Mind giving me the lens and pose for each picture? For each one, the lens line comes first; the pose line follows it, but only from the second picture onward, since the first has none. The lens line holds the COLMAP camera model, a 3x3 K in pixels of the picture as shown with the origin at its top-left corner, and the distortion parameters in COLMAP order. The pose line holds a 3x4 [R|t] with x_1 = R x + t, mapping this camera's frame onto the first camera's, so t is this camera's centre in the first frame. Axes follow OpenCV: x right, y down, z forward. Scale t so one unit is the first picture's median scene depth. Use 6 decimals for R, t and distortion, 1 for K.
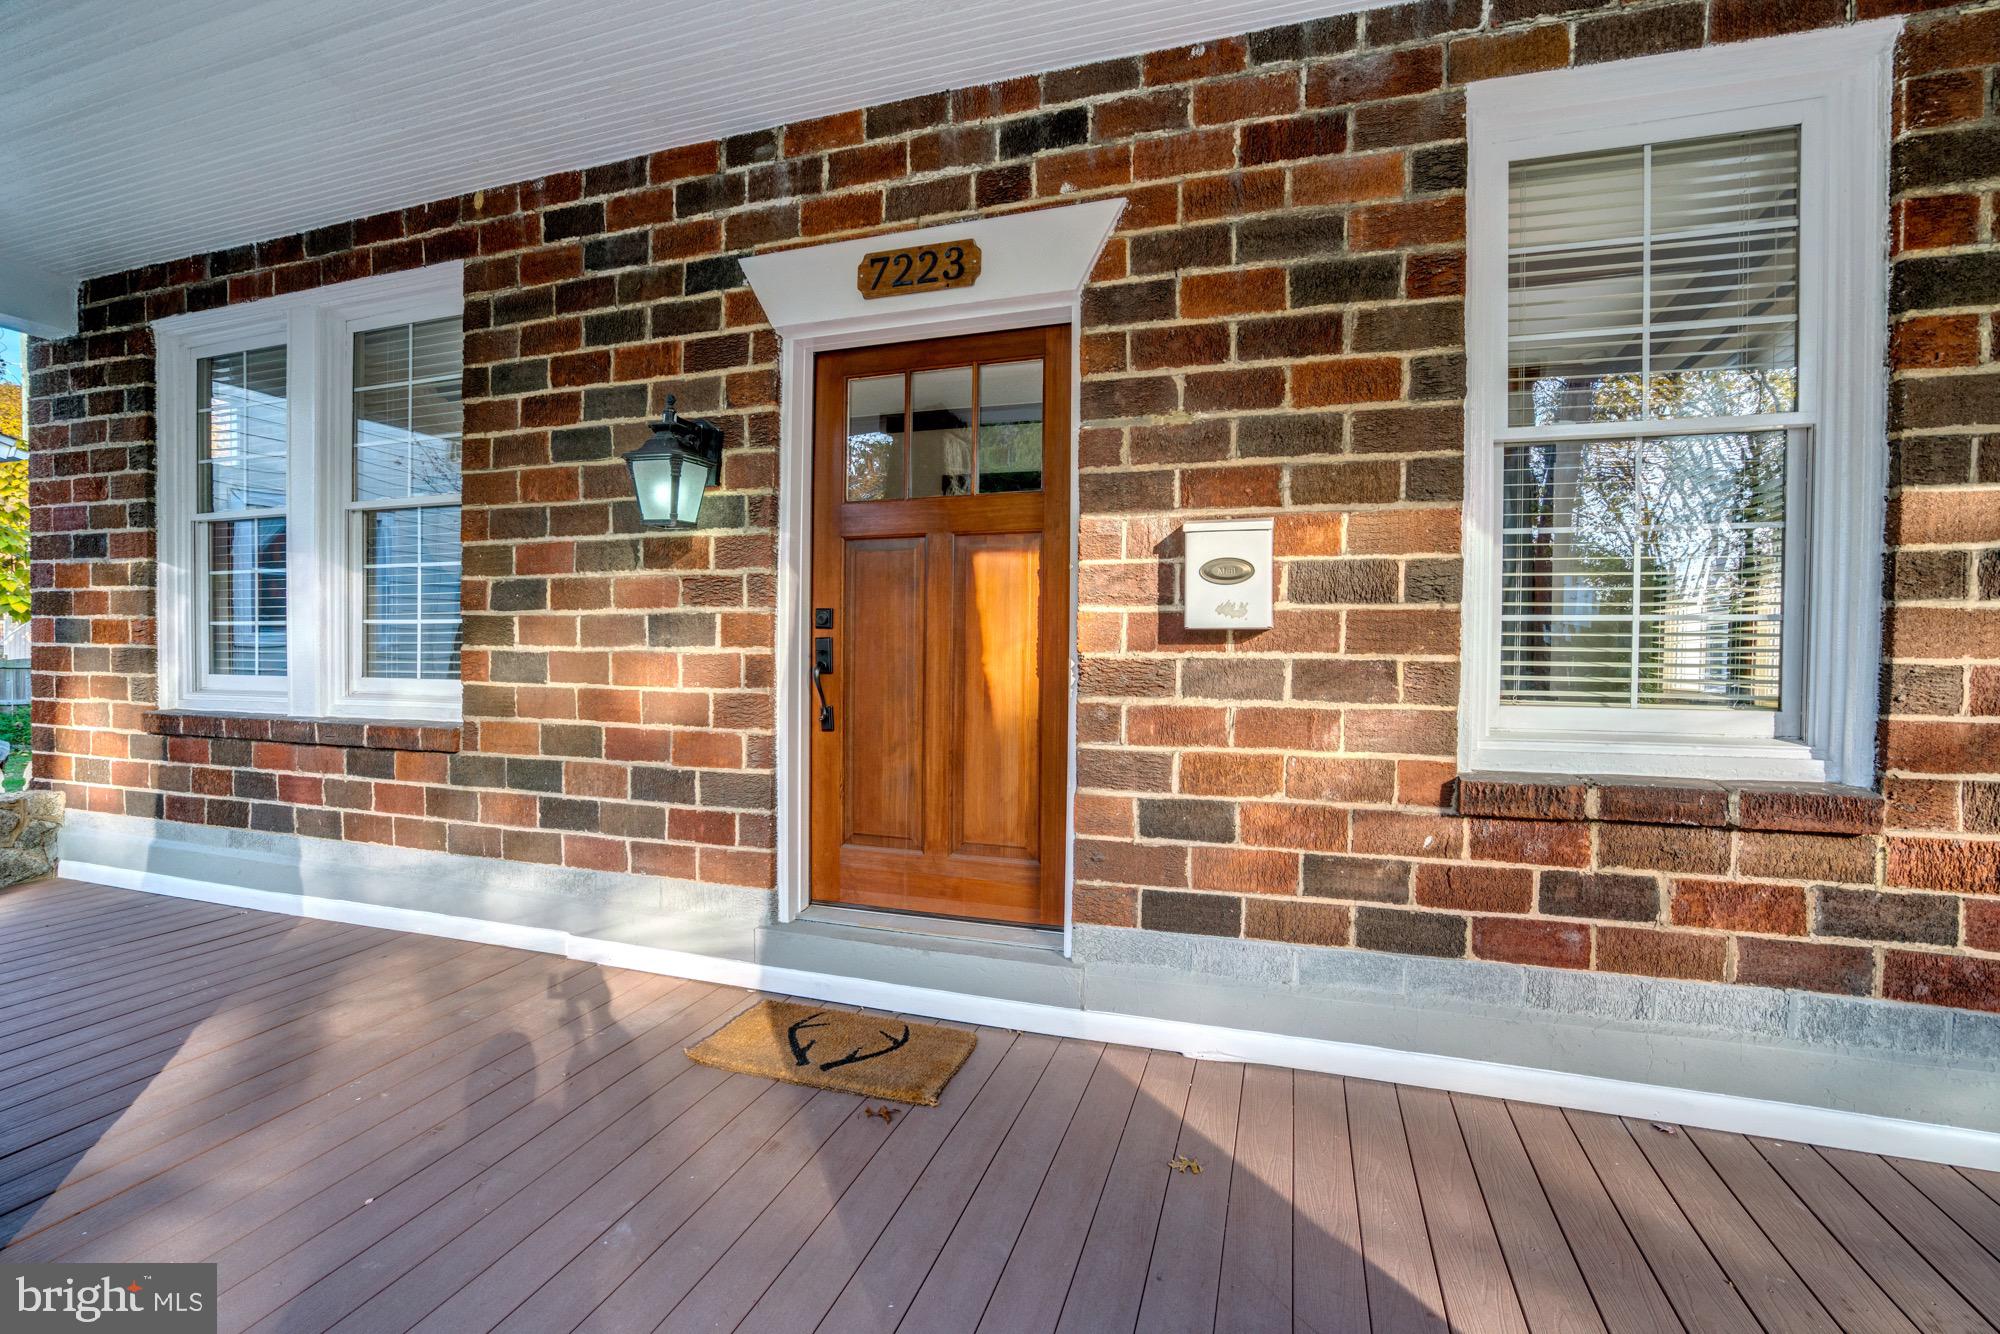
lens RADIAL K [[952.0, 0, 984.3], [0, 952.0, 652.2], [0, 0, 1]] dist [-0.030983, 0.019348]
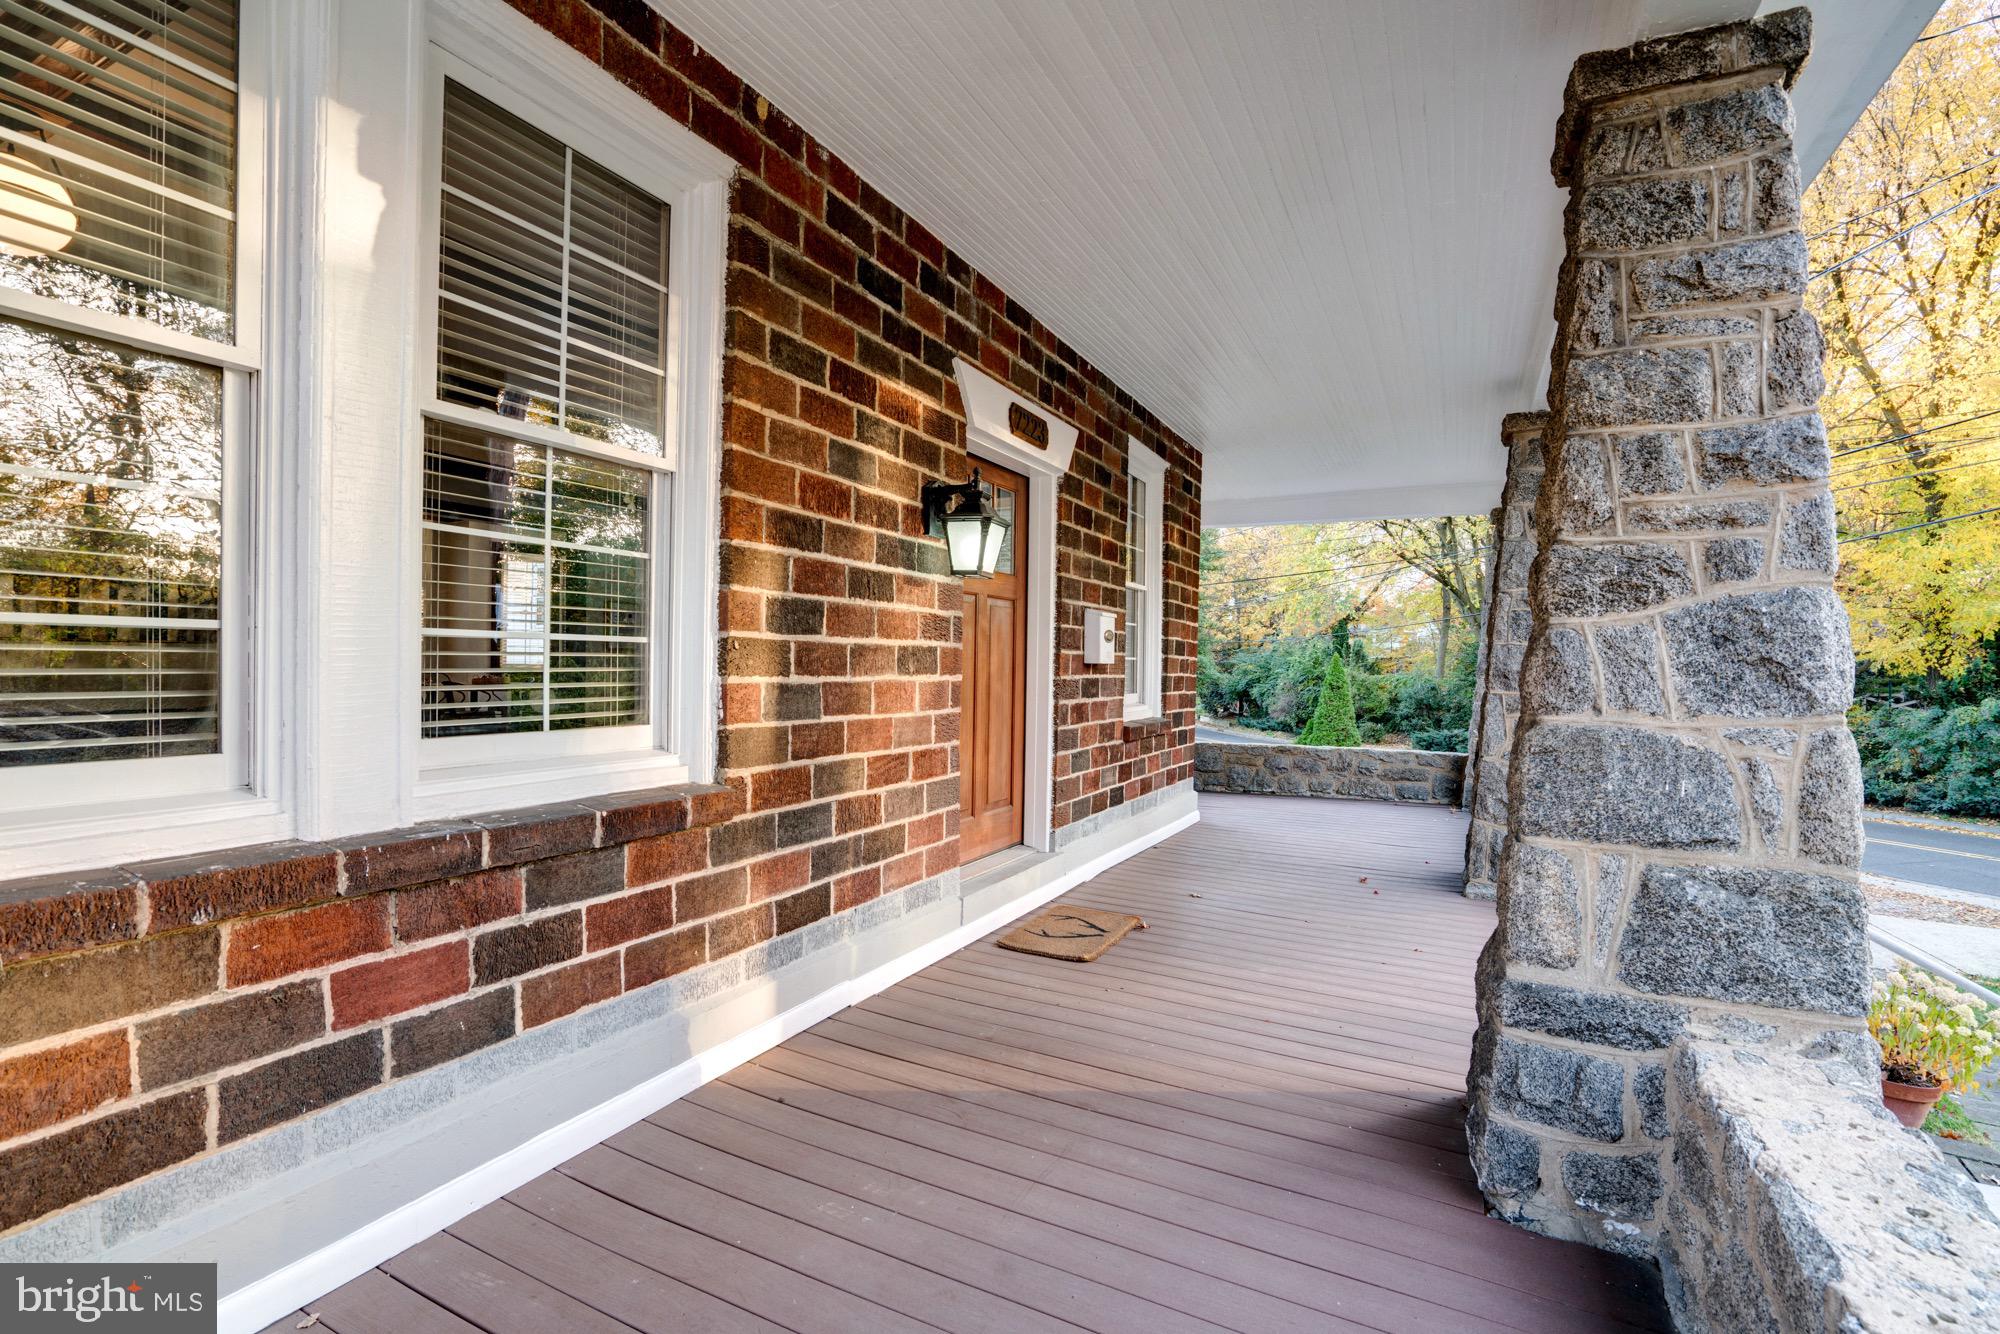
lens RADIAL K [[951.0, 0, 989.6], [0, 951.0, 672.6], [0, 0, 1]] dist [-0.043348, 0.032043]
pose [[0.108950, -0.011849, 0.993977, -1.338577], [-0.003503, 0.999918, 0.012304, -0.021633], [-0.994041, -0.004823, 0.108900, 0.747701]]
